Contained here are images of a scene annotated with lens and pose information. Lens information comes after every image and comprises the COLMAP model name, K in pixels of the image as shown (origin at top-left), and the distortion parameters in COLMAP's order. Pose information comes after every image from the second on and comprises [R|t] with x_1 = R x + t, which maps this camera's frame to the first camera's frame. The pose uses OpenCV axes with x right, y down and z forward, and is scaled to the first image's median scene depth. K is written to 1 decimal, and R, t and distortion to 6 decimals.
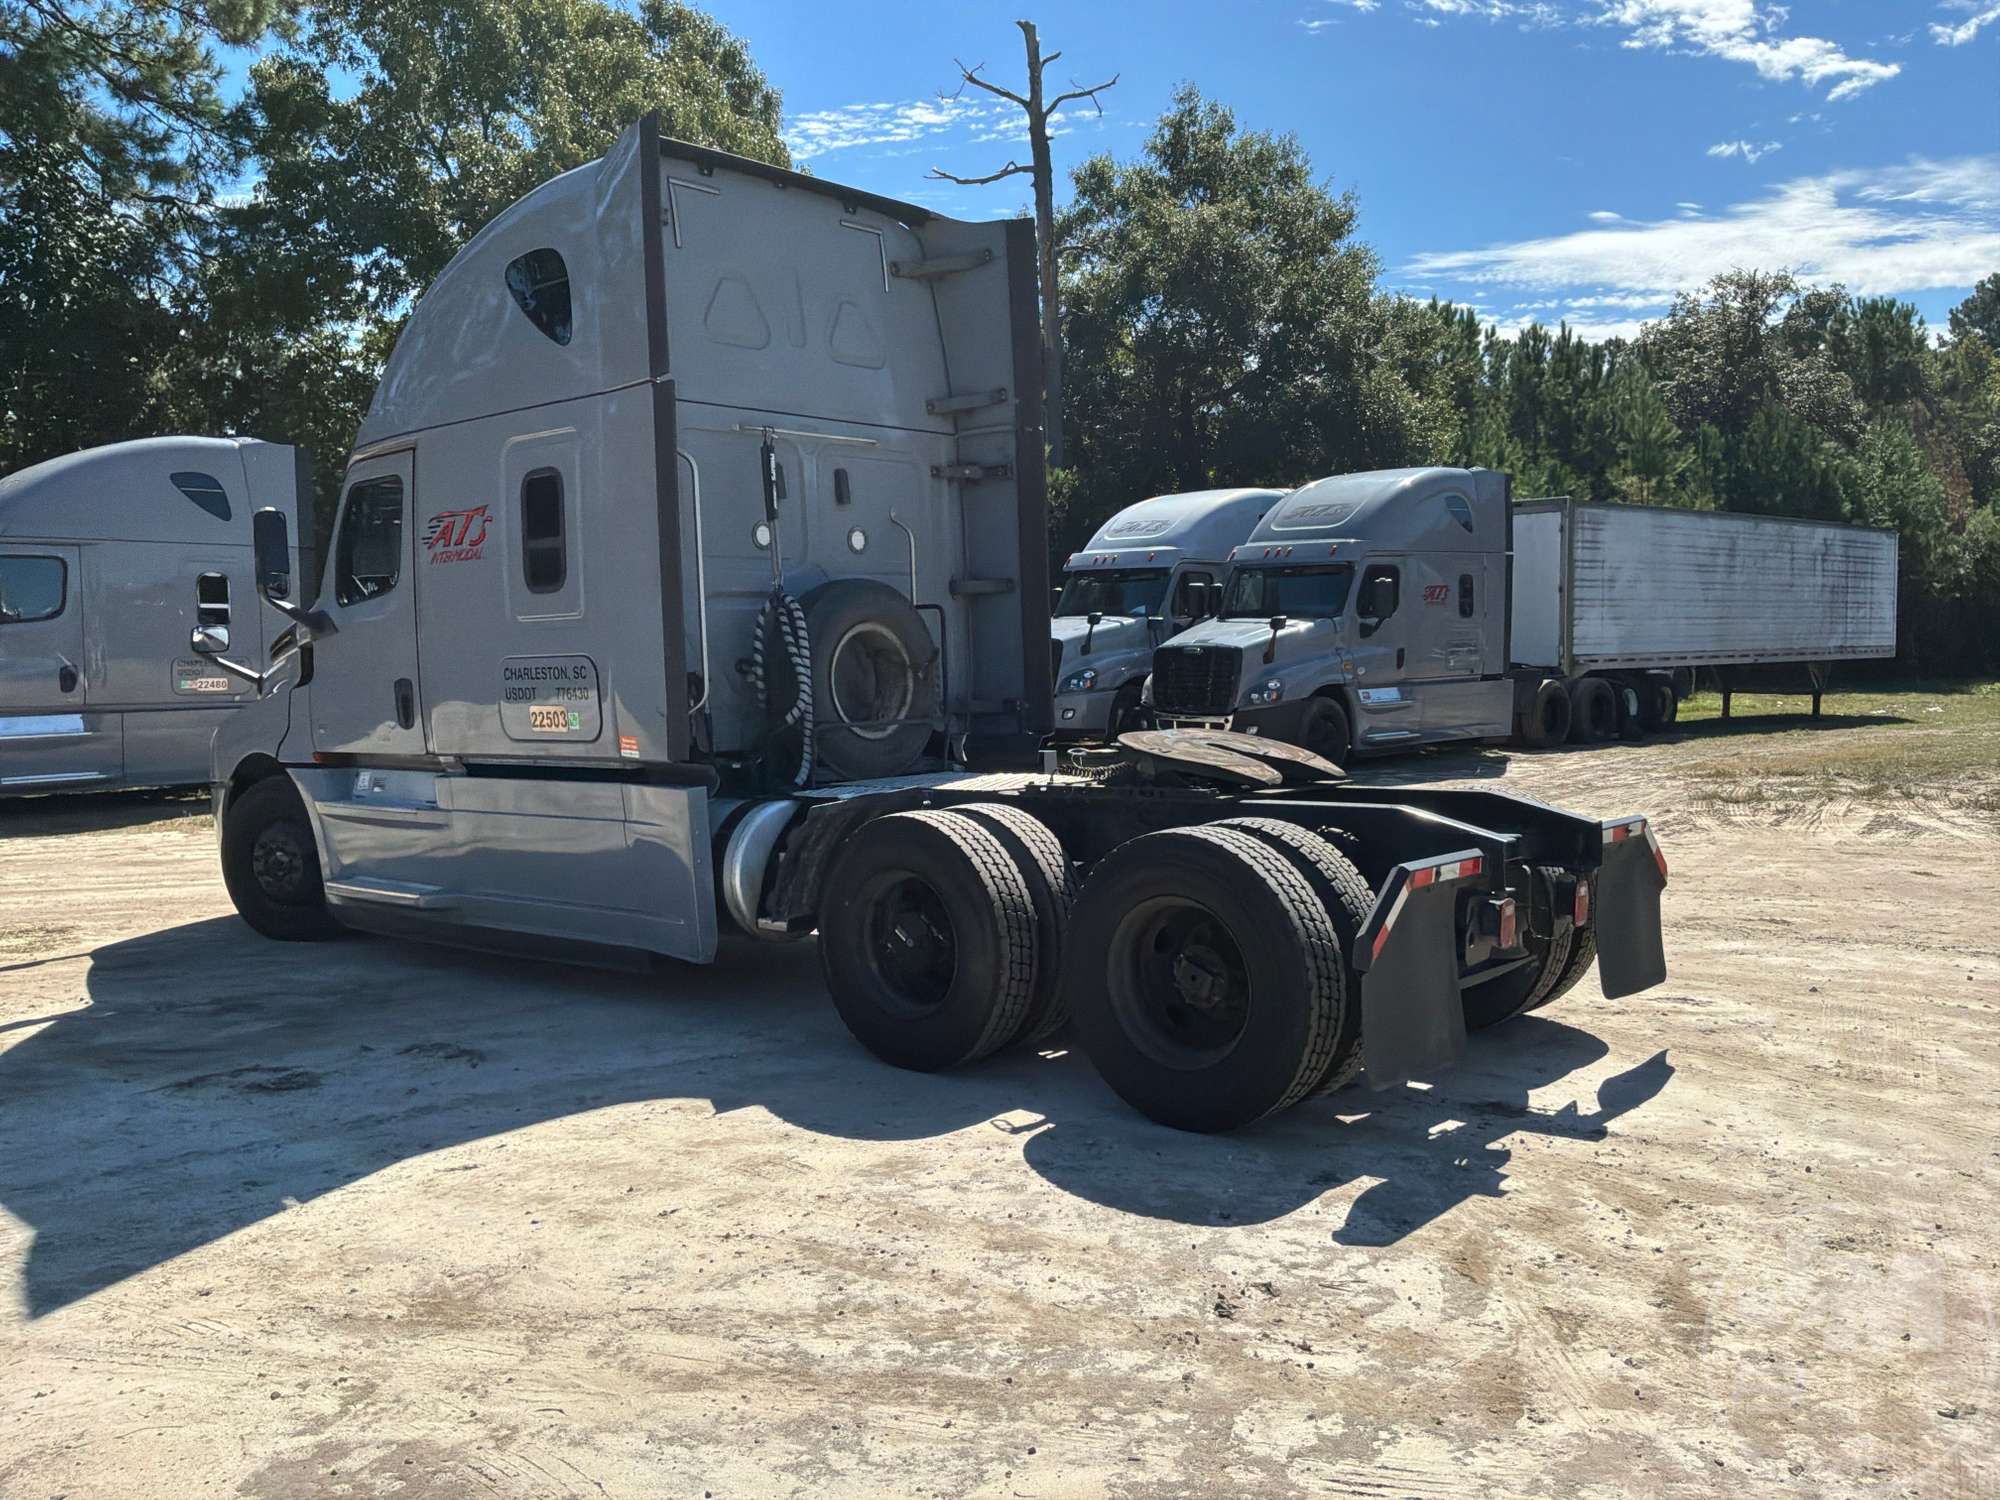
lens RADIAL K [[1642.3, 0, 1000.0], [0, 1642.3, 750.0], [0, 0, 1]] dist [0.148948, -0.307139]
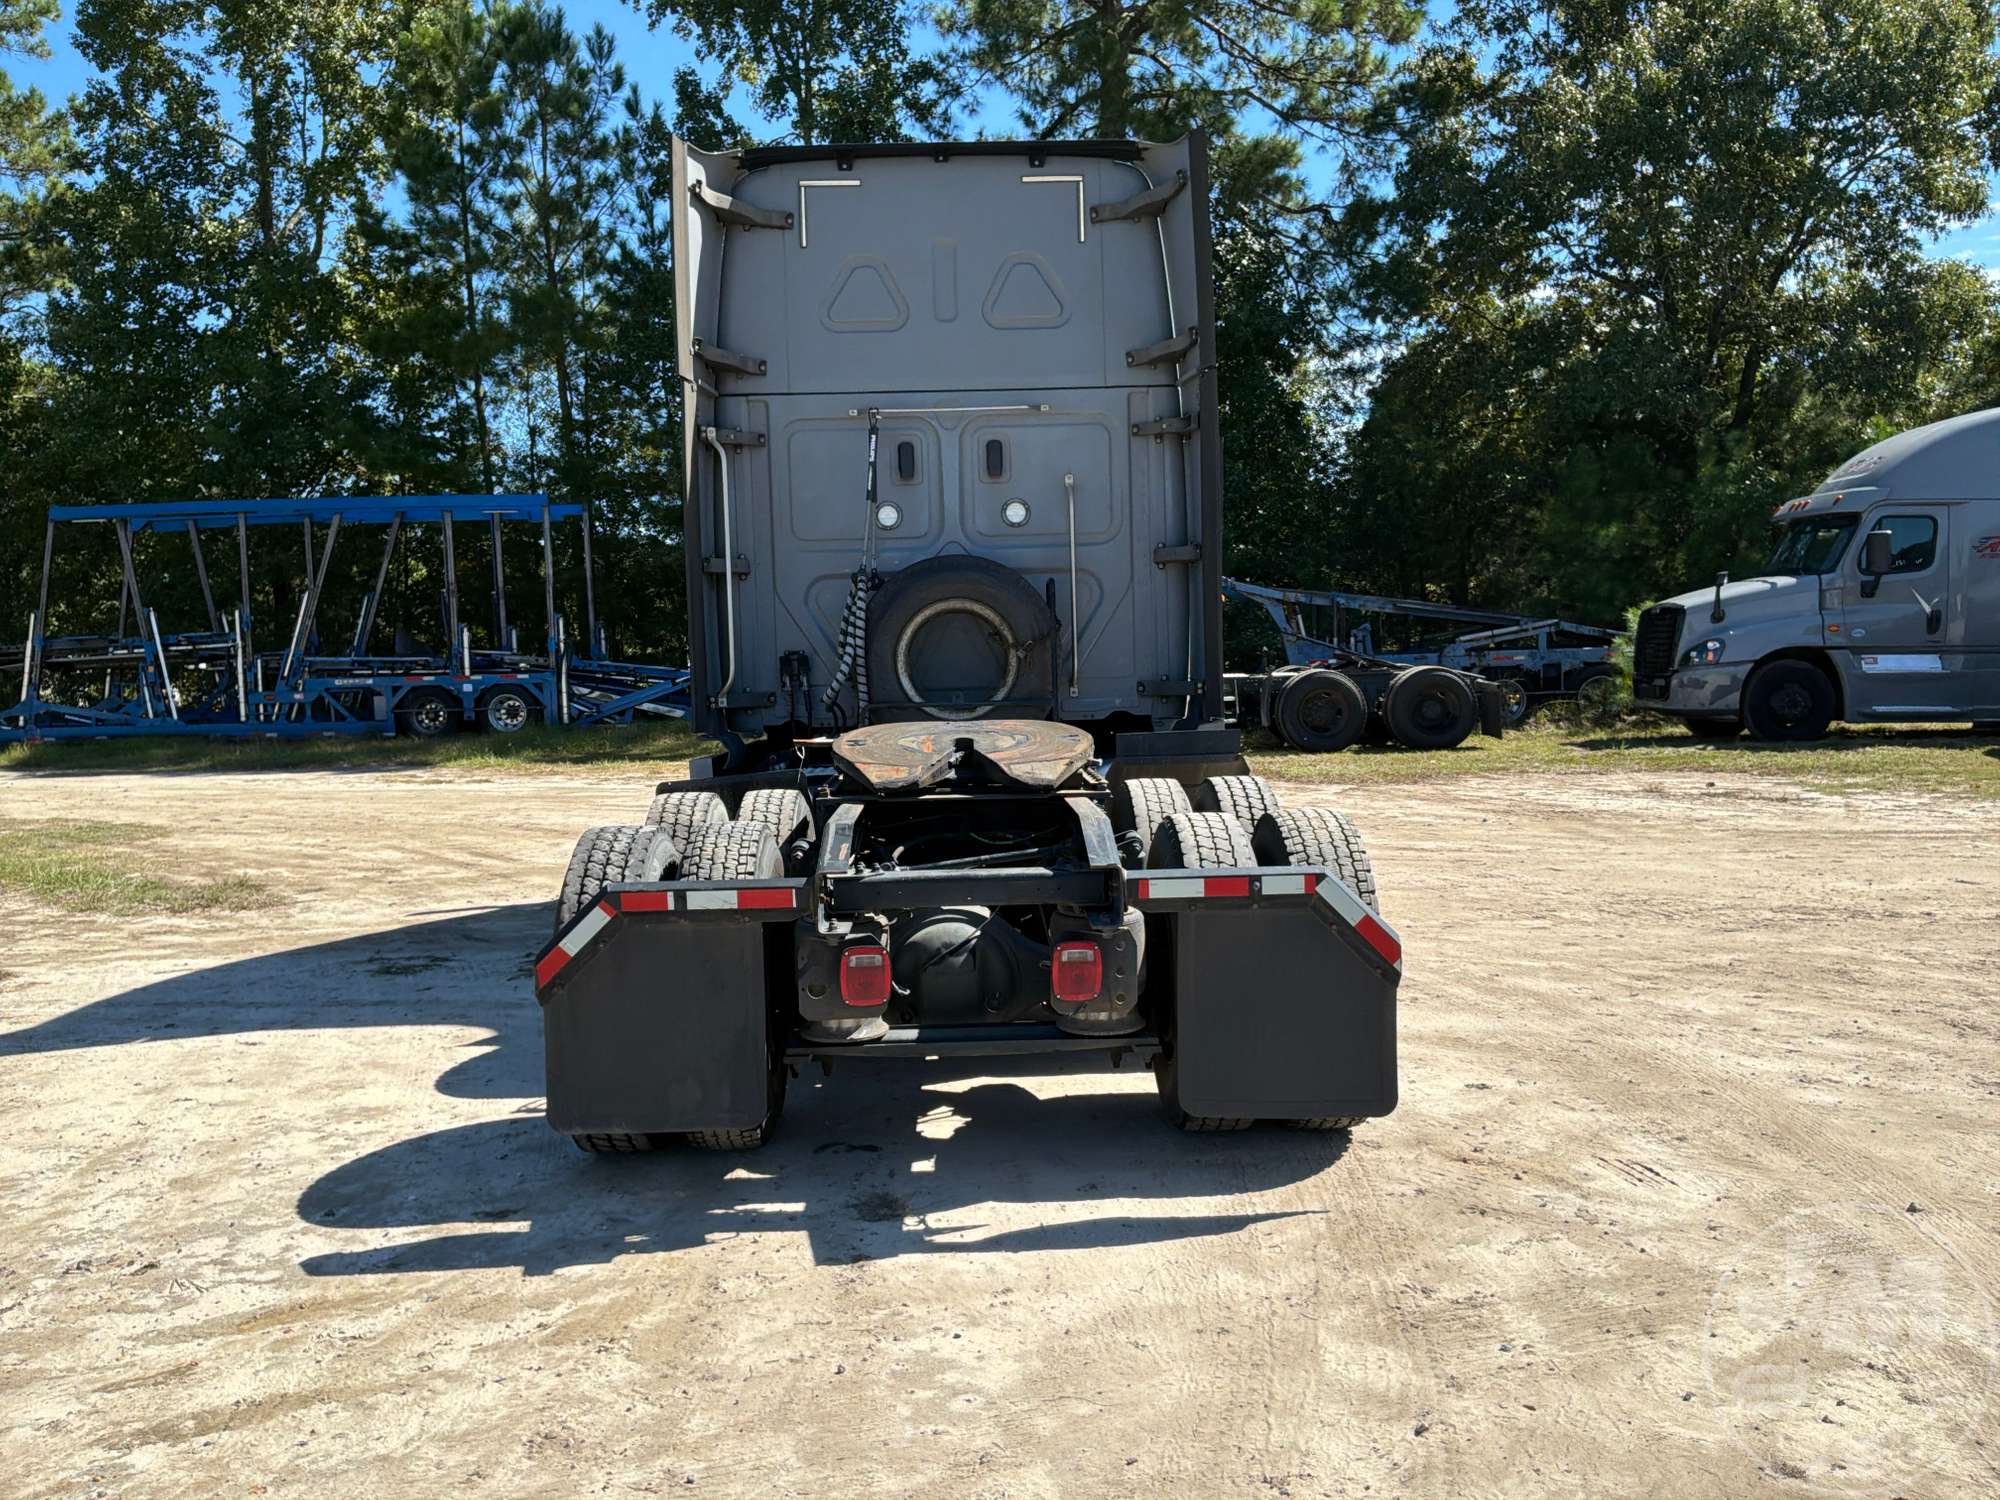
lens RADIAL K [[1670.0, 0, 1000.0], [0, 1670.0, 750.0], [0, 0, 1]] dist [0.080537, -0.144270]
pose [[0.677153, 0.047284, -0.734321, 1.145860], [-0.033523, 0.998879, 0.033406, -0.041075], [0.735078, 0.001996, 0.677980, 0.623396]]
